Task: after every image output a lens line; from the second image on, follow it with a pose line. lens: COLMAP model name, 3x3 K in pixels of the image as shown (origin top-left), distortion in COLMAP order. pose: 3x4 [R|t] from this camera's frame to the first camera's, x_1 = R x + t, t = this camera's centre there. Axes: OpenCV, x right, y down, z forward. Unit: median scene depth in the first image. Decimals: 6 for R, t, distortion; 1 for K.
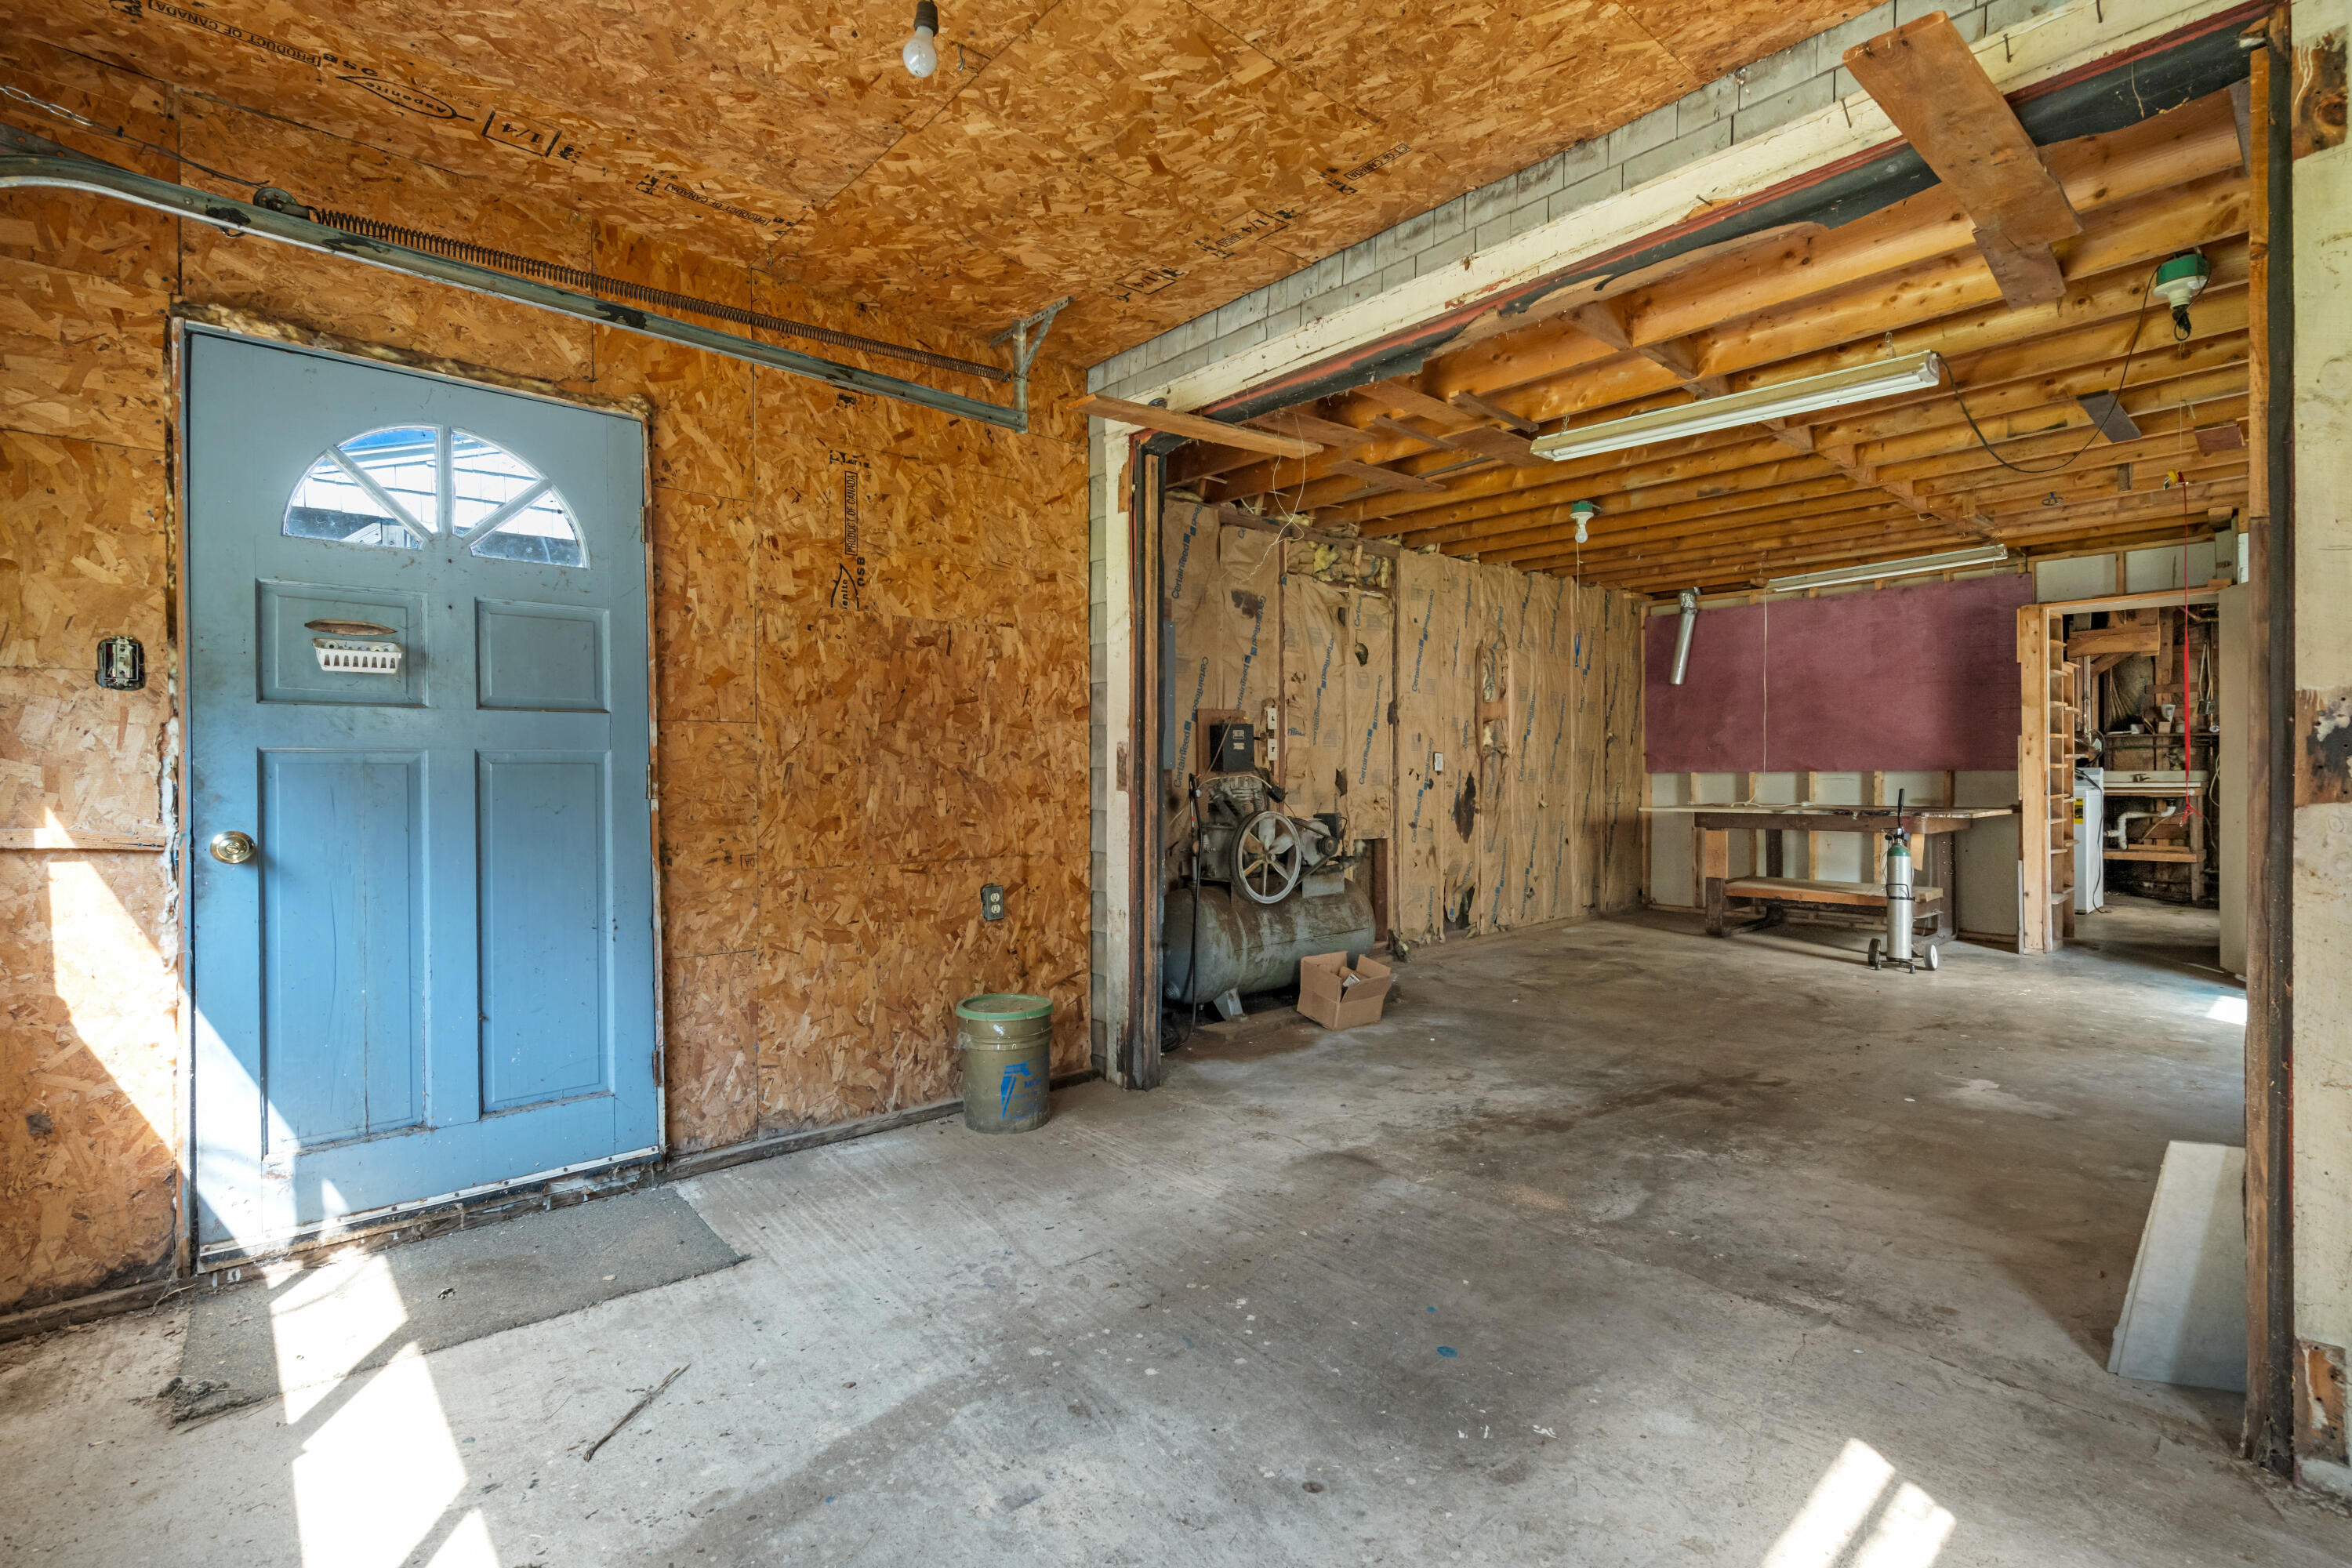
lens RADIAL K [[1058.6, 0, 1196.9], [0, 1058.6, 780.8], [0, 0, 1]] dist [-0.001599, 0.001913]
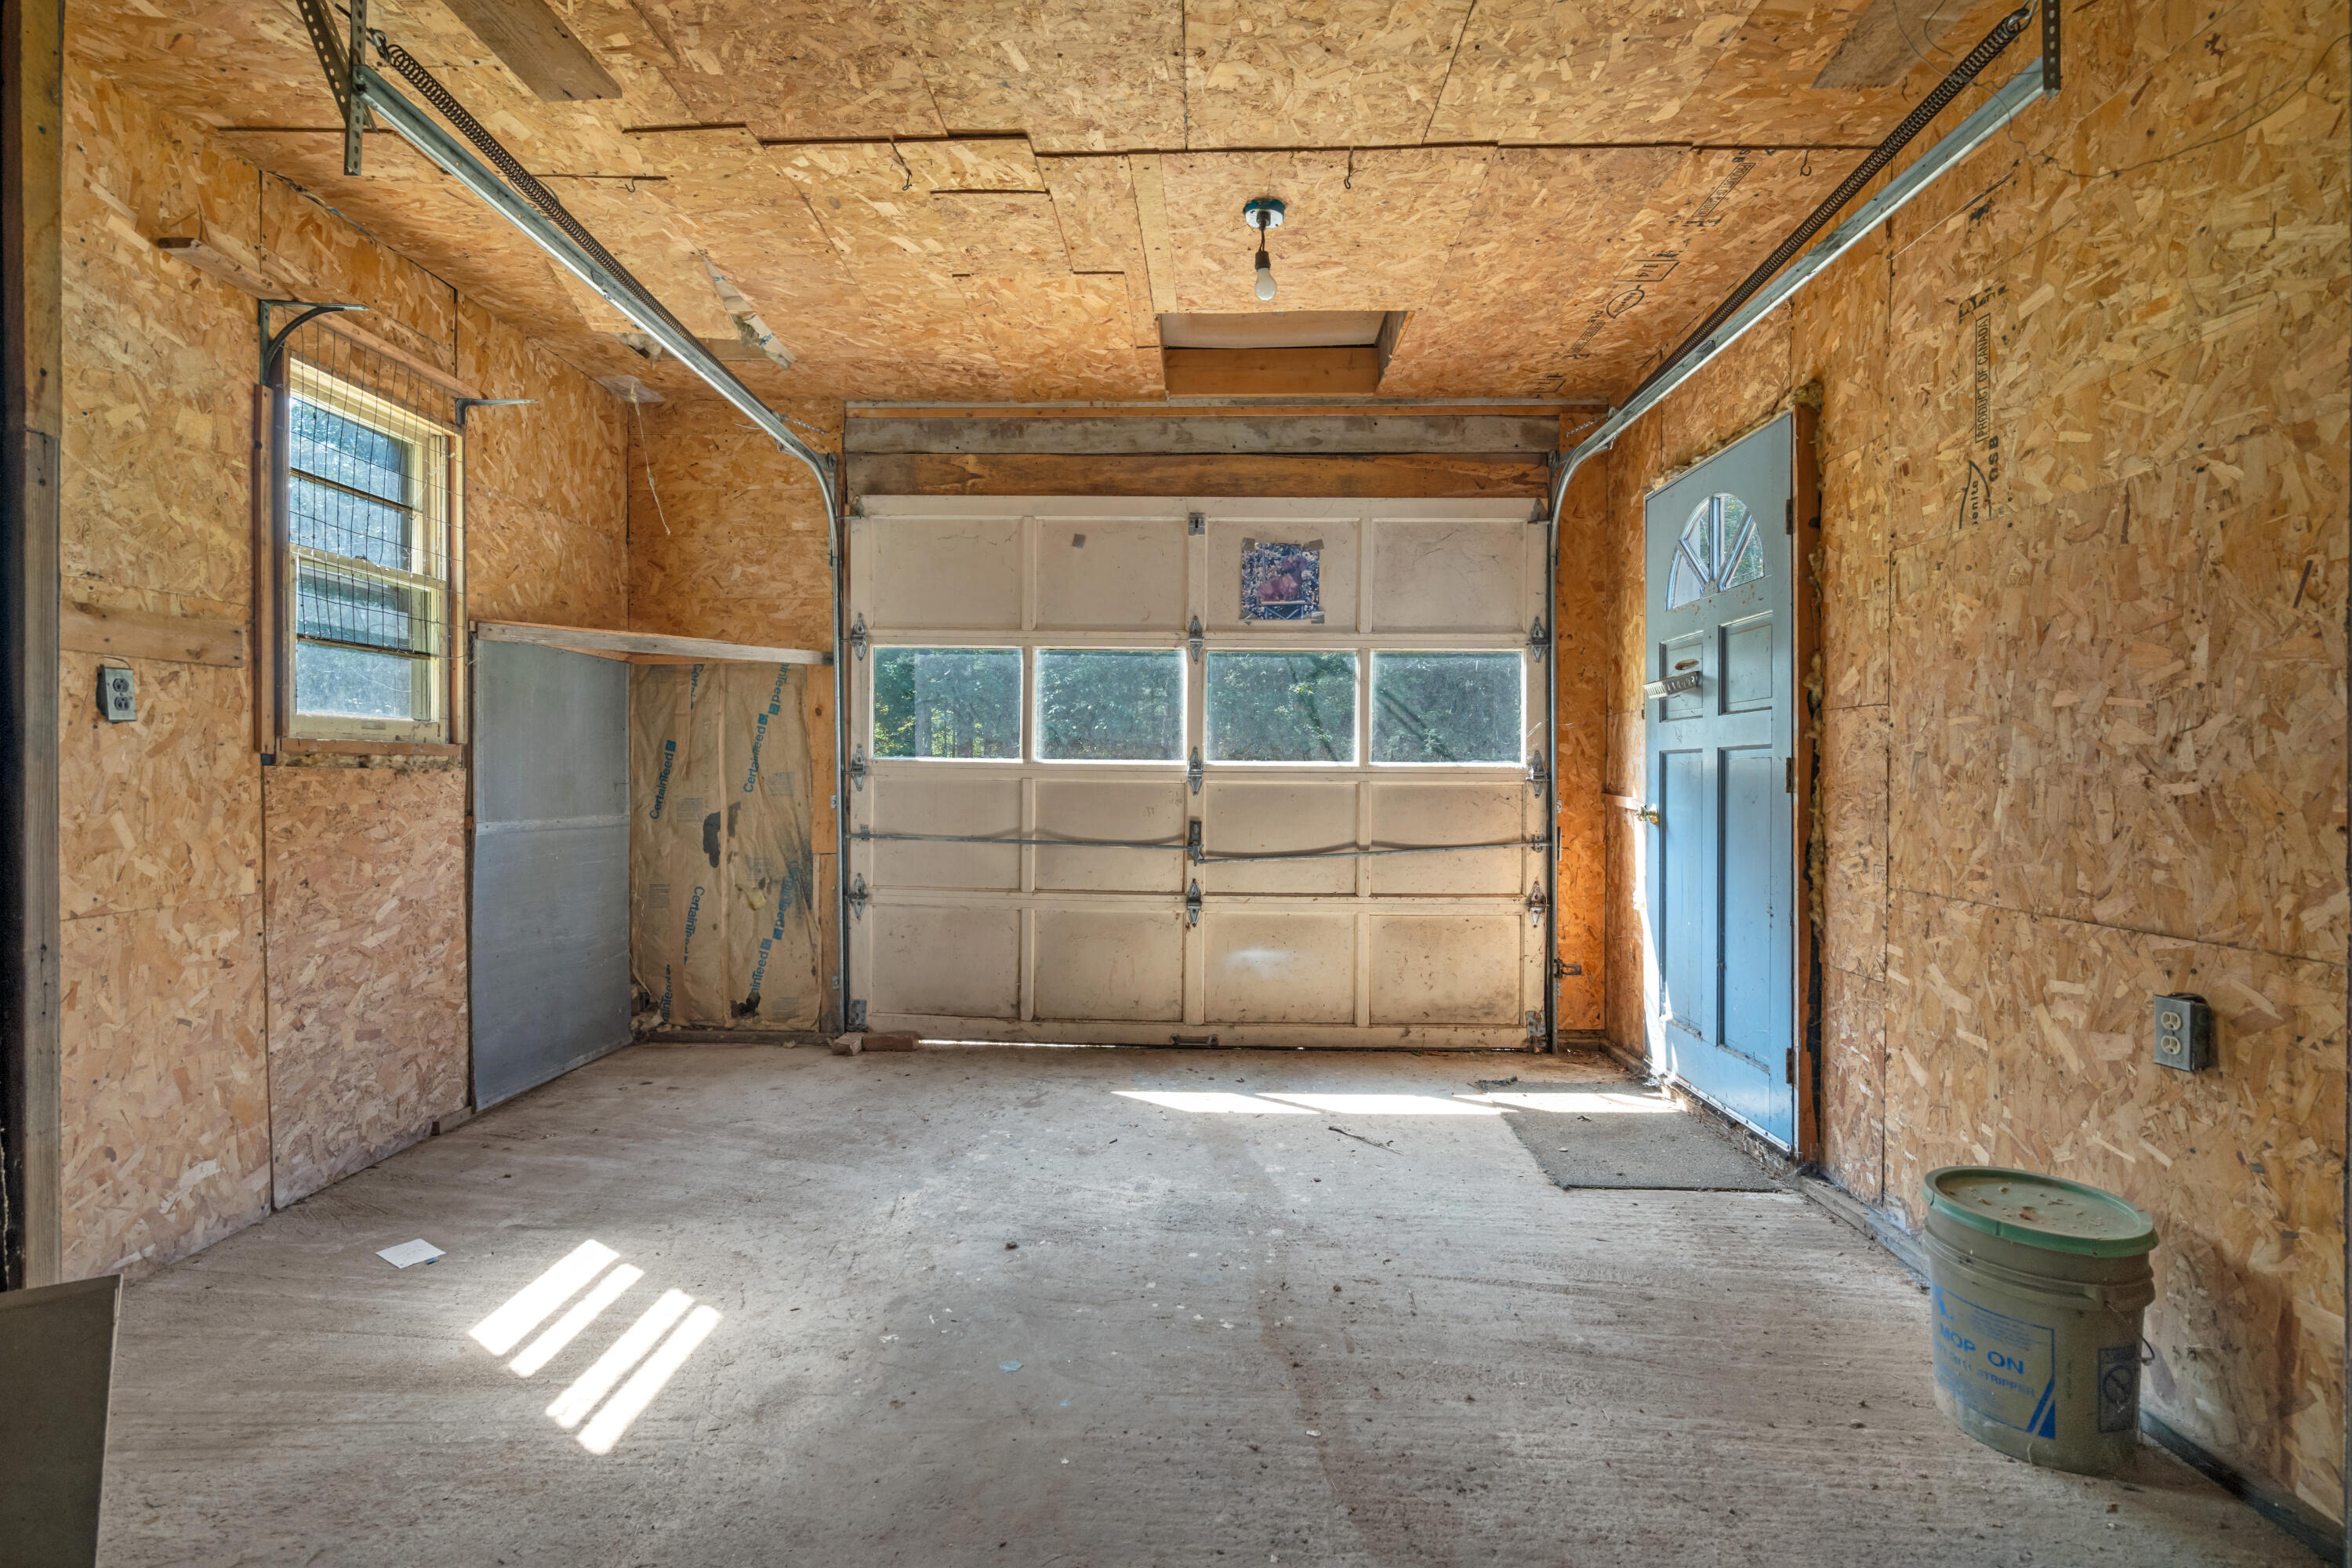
lens RADIAL K [[1058.6, 0, 1187.6], [0, 1058.6, 779.5], [0, 0, 1]] dist [-0.001599, 0.001913]
pose [[-0.682351, 0.009905, -0.730958, 0.836009], [0.000275, 0.999912, 0.013293, -0.011472], [0.731025, 0.008869, -0.682293, 1.789059]]
